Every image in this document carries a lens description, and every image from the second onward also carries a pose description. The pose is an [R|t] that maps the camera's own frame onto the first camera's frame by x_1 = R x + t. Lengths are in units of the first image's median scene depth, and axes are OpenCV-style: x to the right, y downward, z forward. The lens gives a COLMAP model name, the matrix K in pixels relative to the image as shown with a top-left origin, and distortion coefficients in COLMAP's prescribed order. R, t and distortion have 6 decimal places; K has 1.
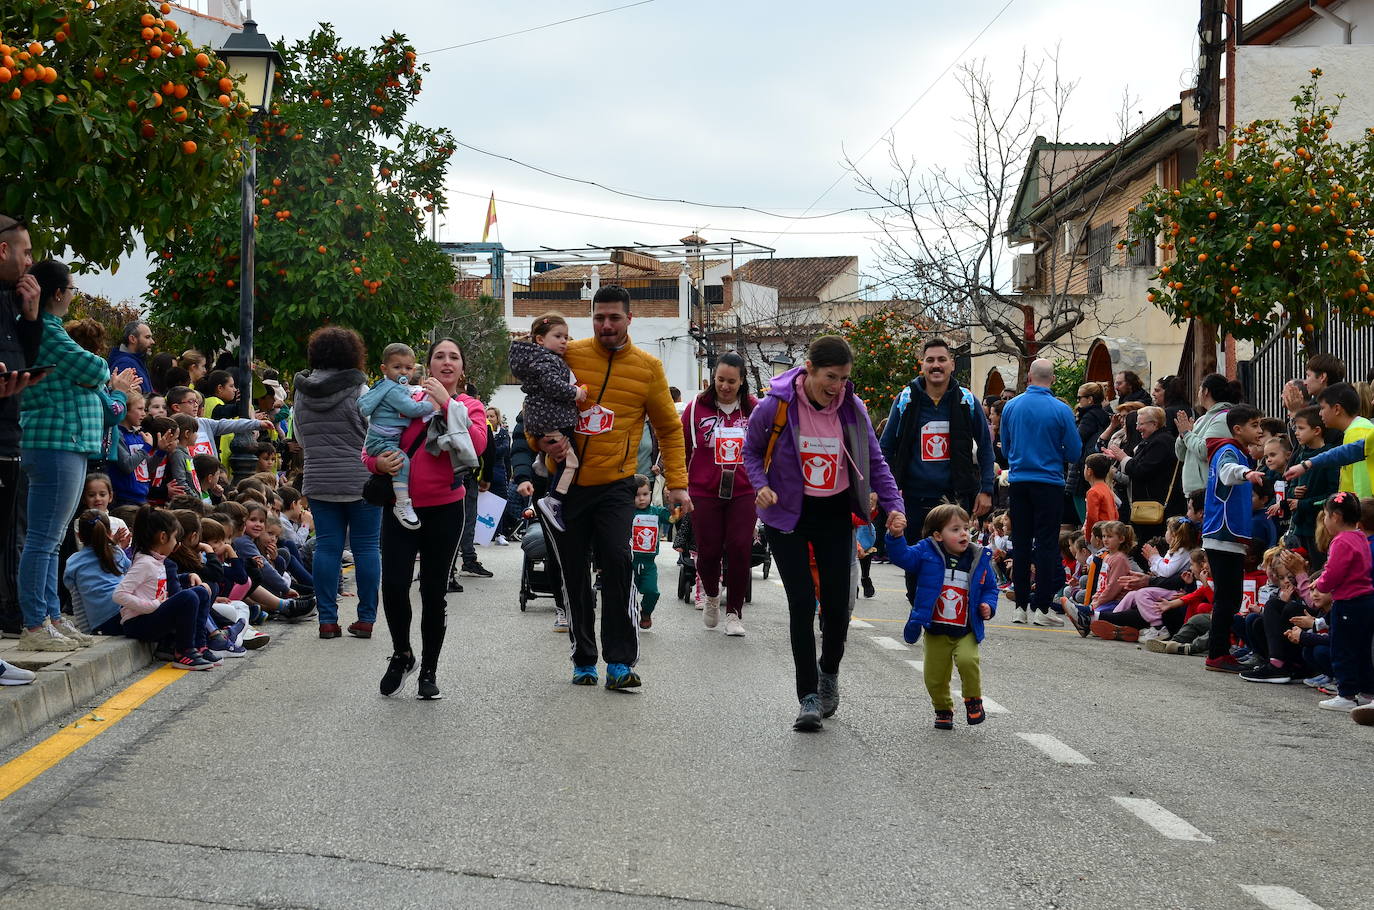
lens RADIAL K [[2796.4, 0, 687.0], [0, 2796.4, 455.0], [0, 0, 1]] dist [0.202382, 0.181951]
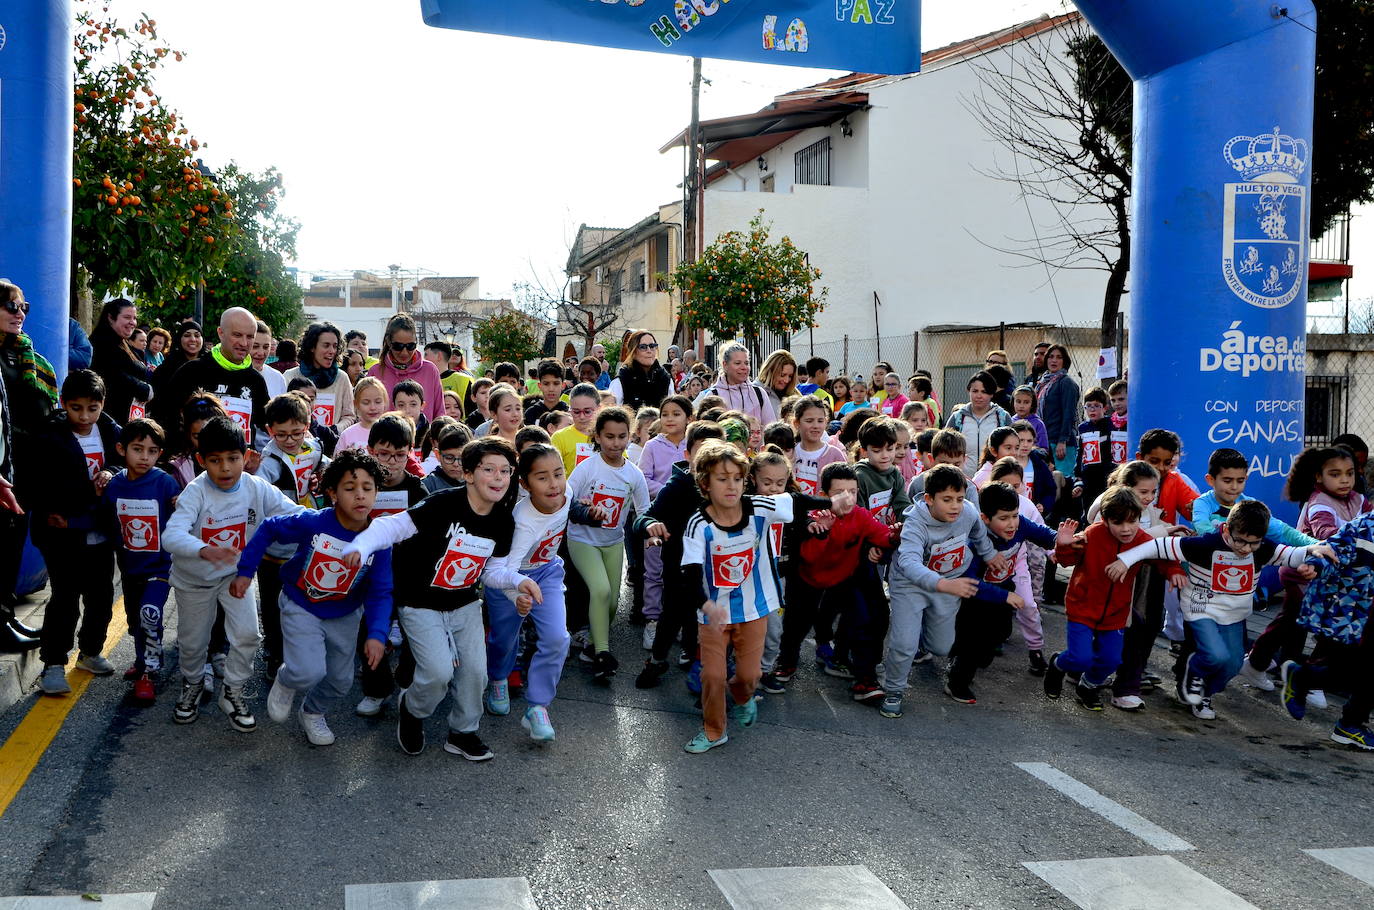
lens RADIAL K [[1390.5, 0, 716.9], [0, 1390.5, 491.4], [0, 0, 1]] dist [-0.100140, 0.166246]
pose [[0.971930, -0.009940, 0.235060, -0.032404], [-0.009783, 0.996536, 0.082590, -0.010991], [-0.235067, -0.082571, 0.968466, 0.019660]]
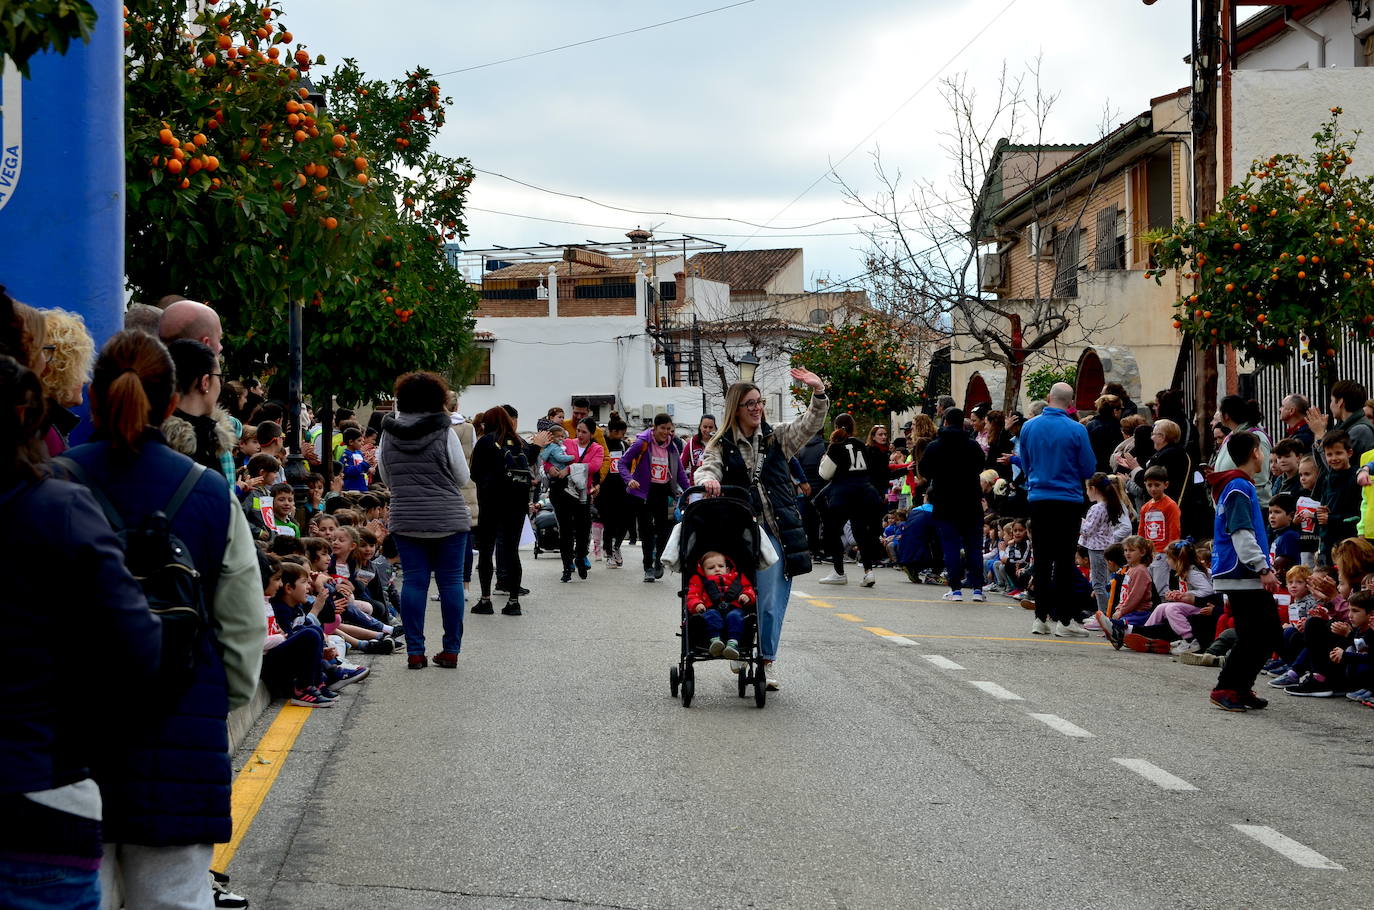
lens RADIAL K [[2799.4, 0, 687.0], [0, 2799.4, 455.0], [0, 0, 1]] dist [0.209797, 0.227633]
pose [[0.999558, -0.016149, 0.024950, -0.033627], [0.016026, 0.999859, 0.005101, -0.011943], [-0.025028, -0.004698, 0.999676, -0.033316]]
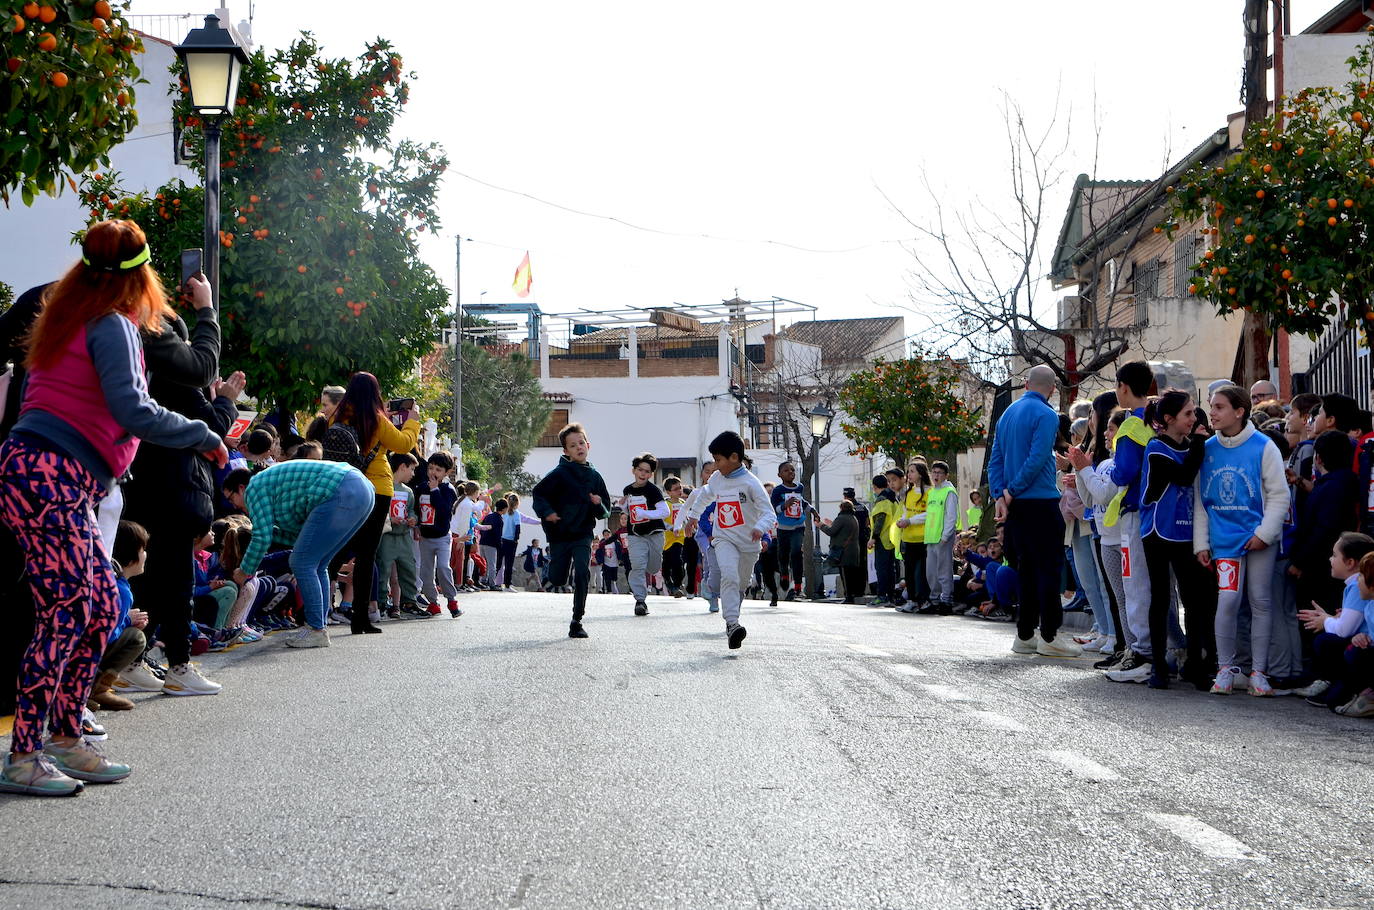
lens RADIAL K [[2799.4, 0, 687.0], [0, 2799.4, 455.0], [0, 0, 1]] dist [0.209797, 0.227633]
pose [[0.999693, -0.015654, -0.019223, 0.014184], [0.015134, 0.999523, -0.026913, 0.014999], [0.019635, 0.026614, 0.999453, 0.069525]]
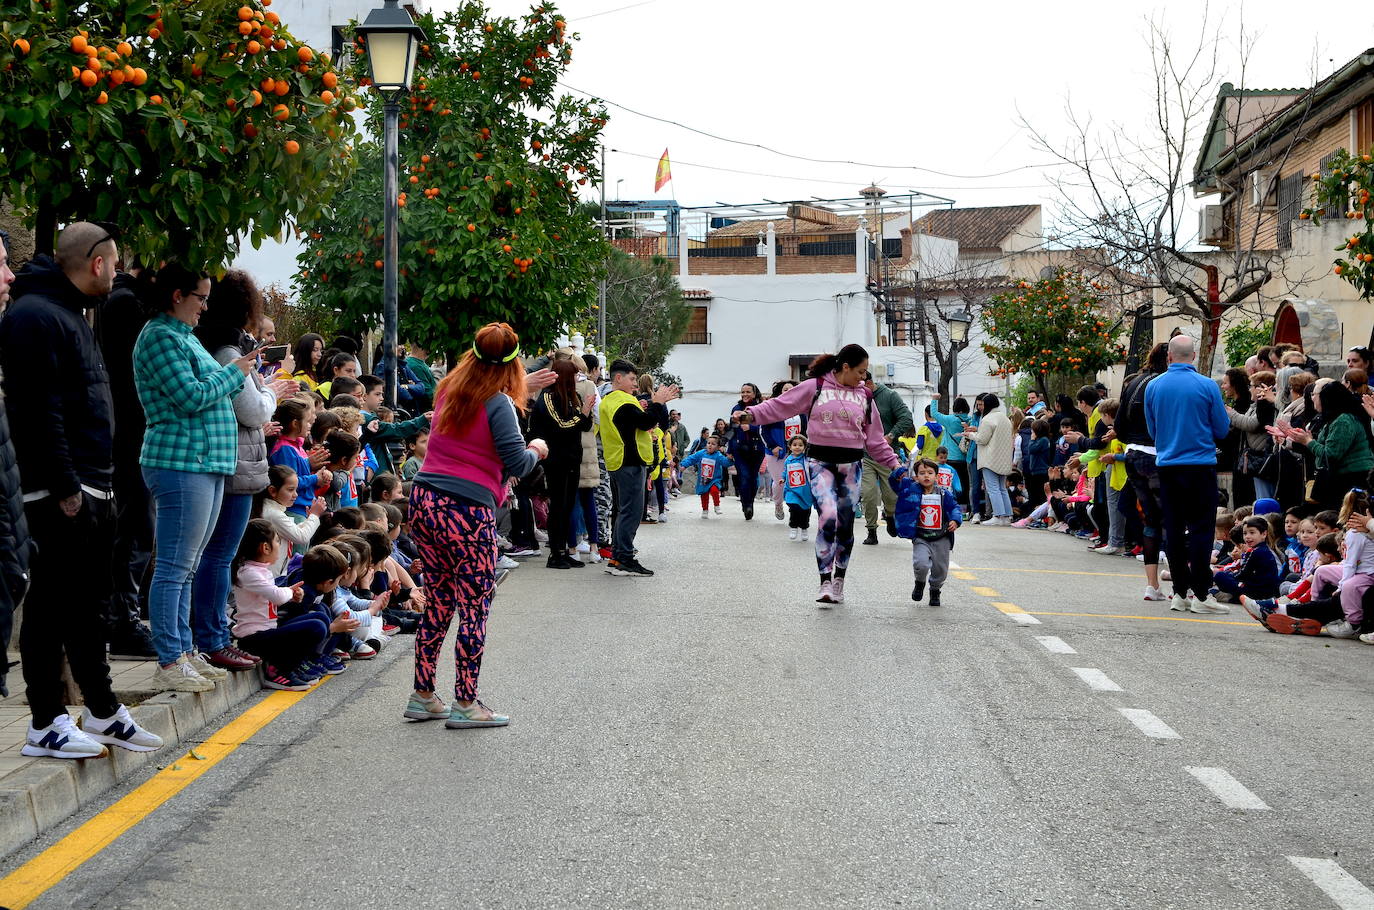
lens RADIAL K [[2799.4, 0, 687.0], [0, 2799.4, 455.0], [0, 0, 1]] dist [0.209797, 0.227633]
pose [[0.997732, -0.010692, -0.066459, 0.008196], [0.011892, 0.999773, 0.017686, -0.010391], [0.066255, -0.018436, 0.997632, 0.032683]]
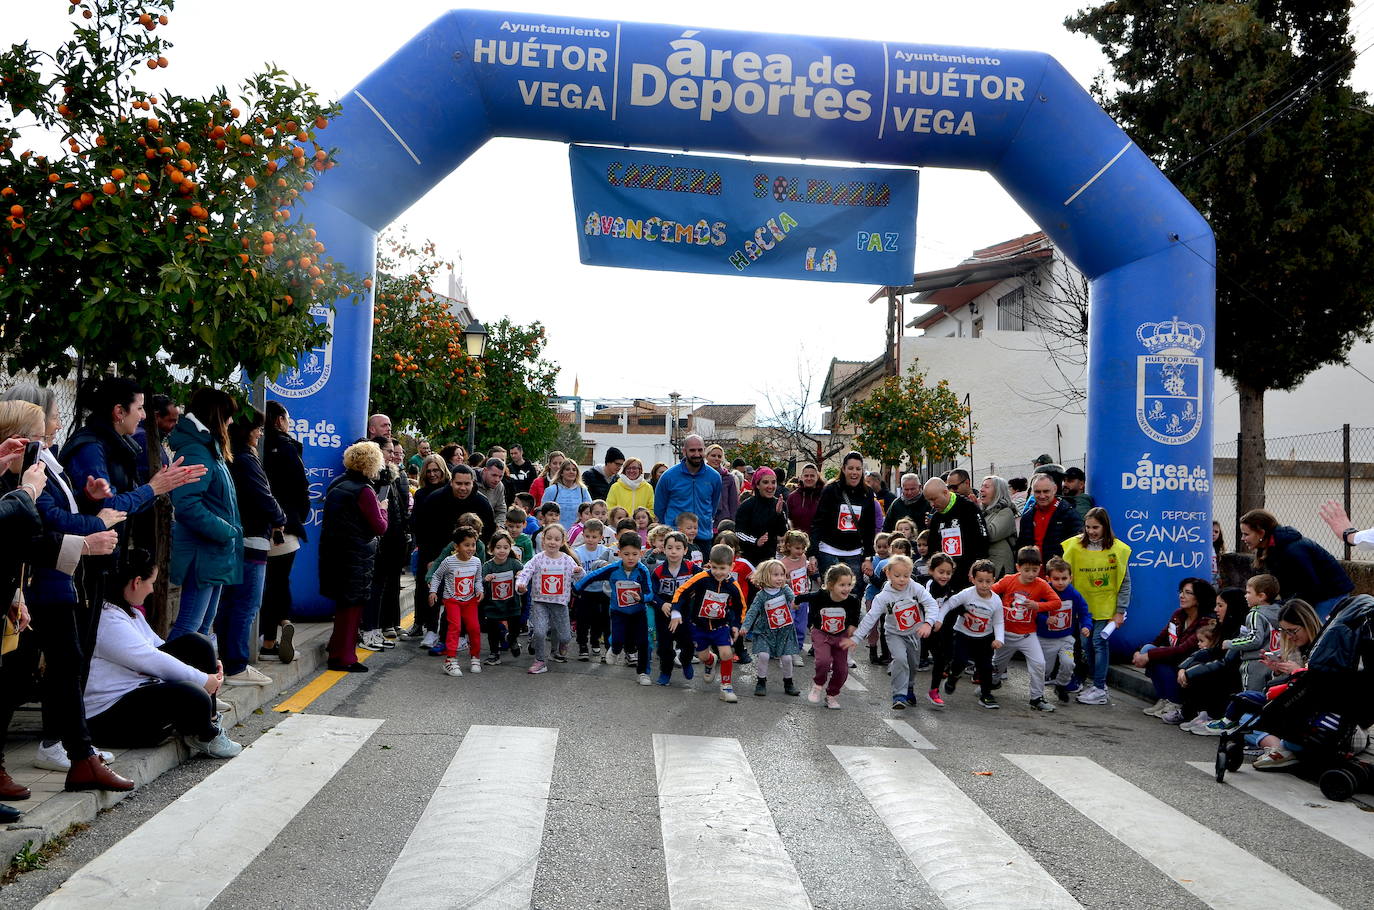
lens RADIAL K [[1424.1, 0, 682.5], [0, 1424.1, 527.8], [0, 0, 1]] dist [-0.182937, -0.001682]
pose [[0.999718, 0.022461, 0.007719, 0.009929], [-0.022614, 0.999537, 0.020359, -0.006853], [-0.007259, -0.020528, 0.999763, -0.156282]]
